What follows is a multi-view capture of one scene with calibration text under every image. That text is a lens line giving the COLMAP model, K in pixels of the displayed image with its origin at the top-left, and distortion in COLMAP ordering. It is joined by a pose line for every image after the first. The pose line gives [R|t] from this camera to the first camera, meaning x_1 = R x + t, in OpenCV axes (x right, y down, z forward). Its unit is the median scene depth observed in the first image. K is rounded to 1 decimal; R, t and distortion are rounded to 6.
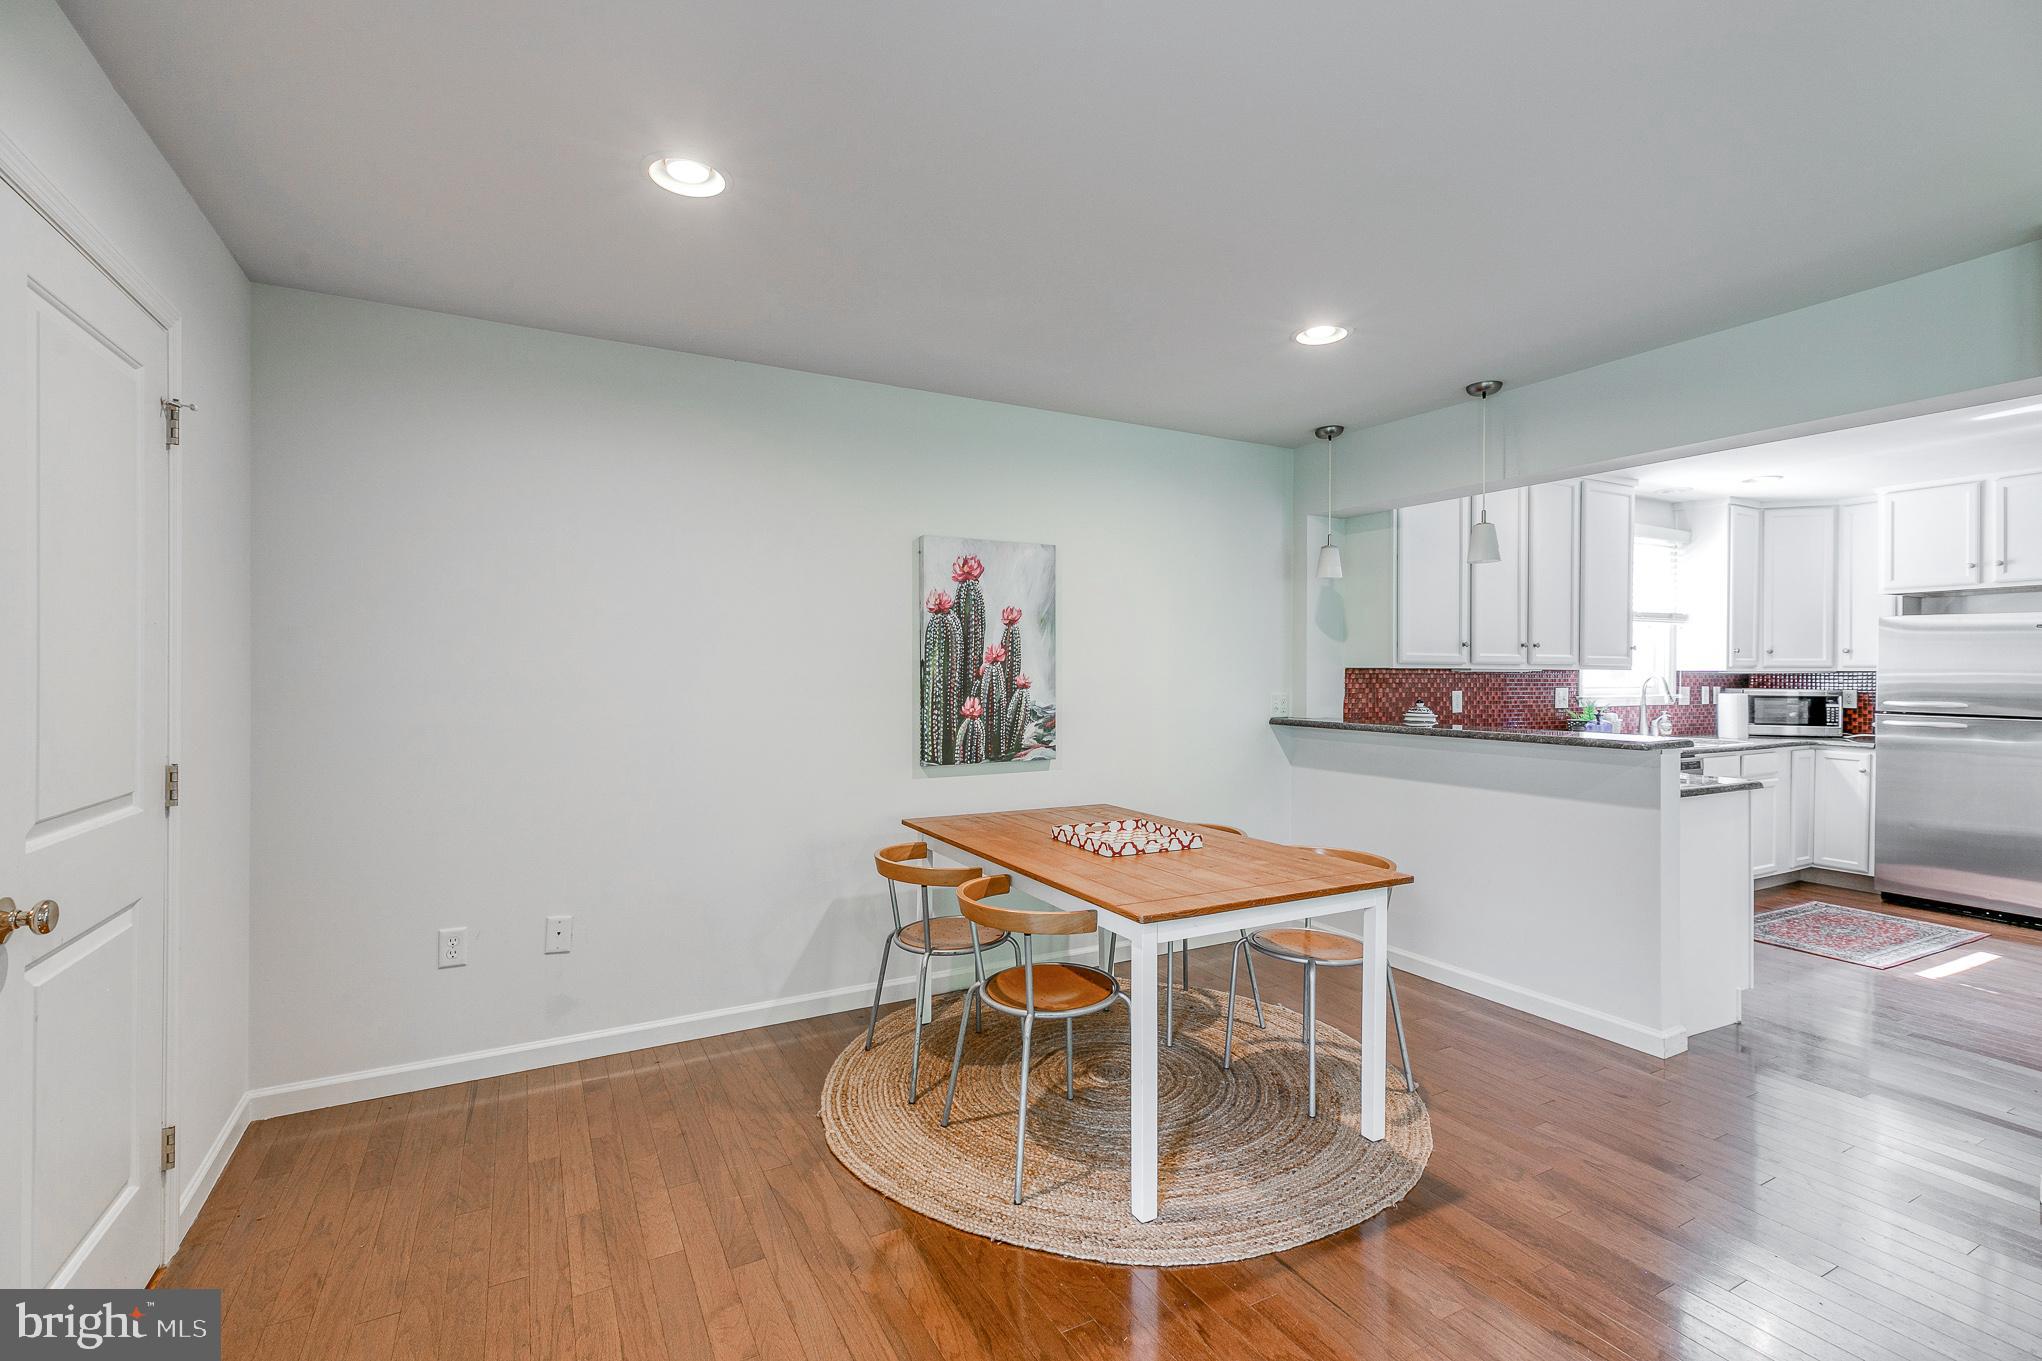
lens RADIAL K [[915.4, 0, 1014.8], [0, 915.4, 678.0], [0, 0, 1]] dist [0.007703, -0.001367]
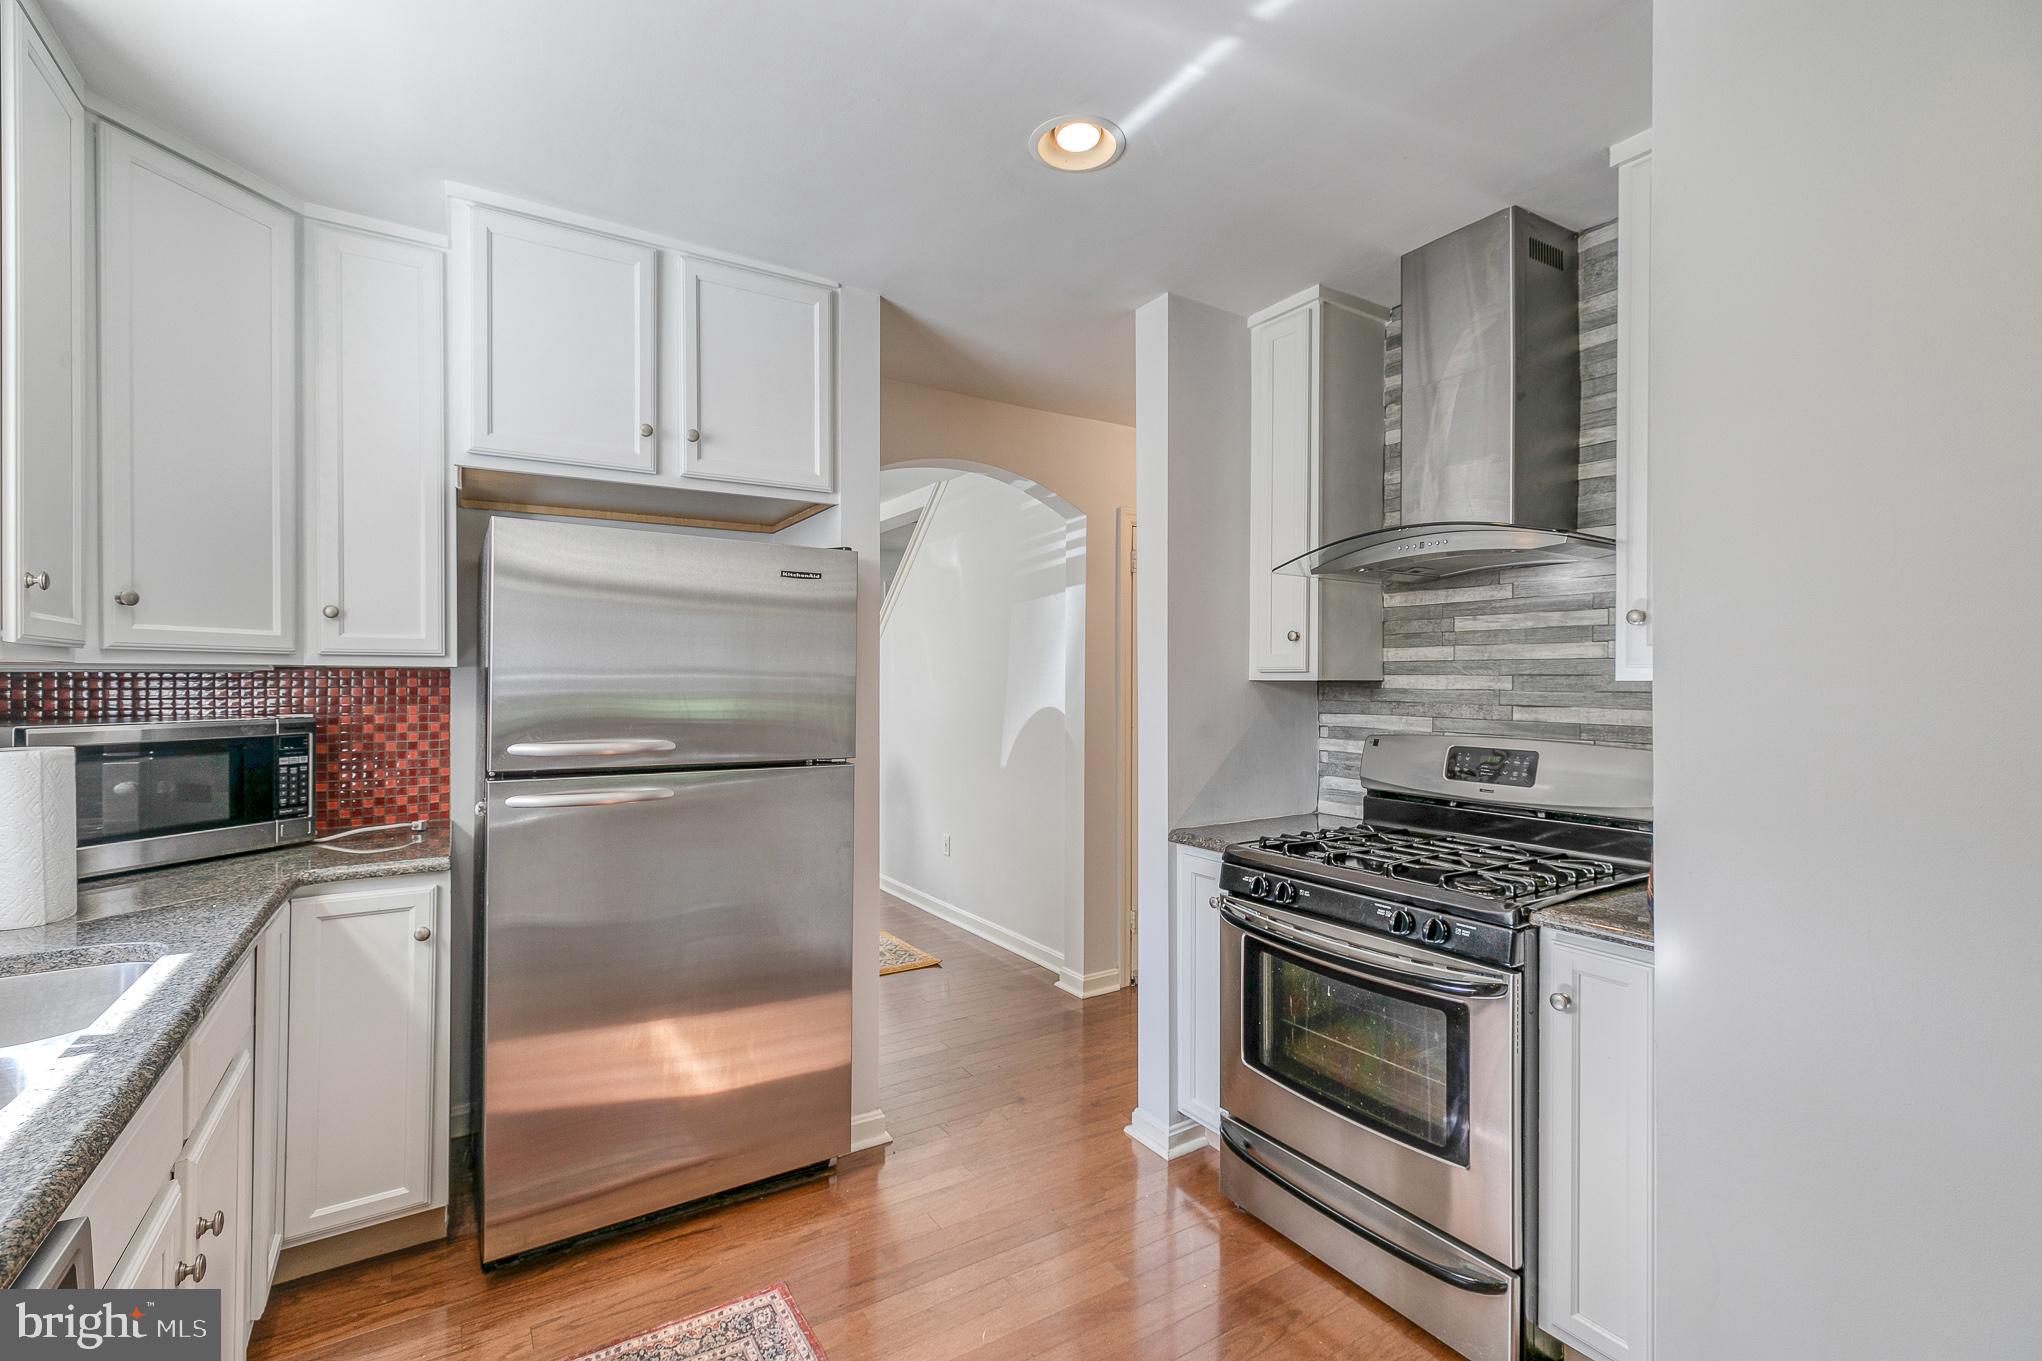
lens RADIAL K [[915.4, 0, 1017.3], [0, 915.4, 679.4], [0, 0, 1]] dist [0.007703, -0.001367]
pose [[-0.069180, 0.000493, 0.997604, 0.528893], [0.005617, 0.999984, -0.000104, -0.000193], [-0.997588, 0.005596, -0.069182, 0.773772]]
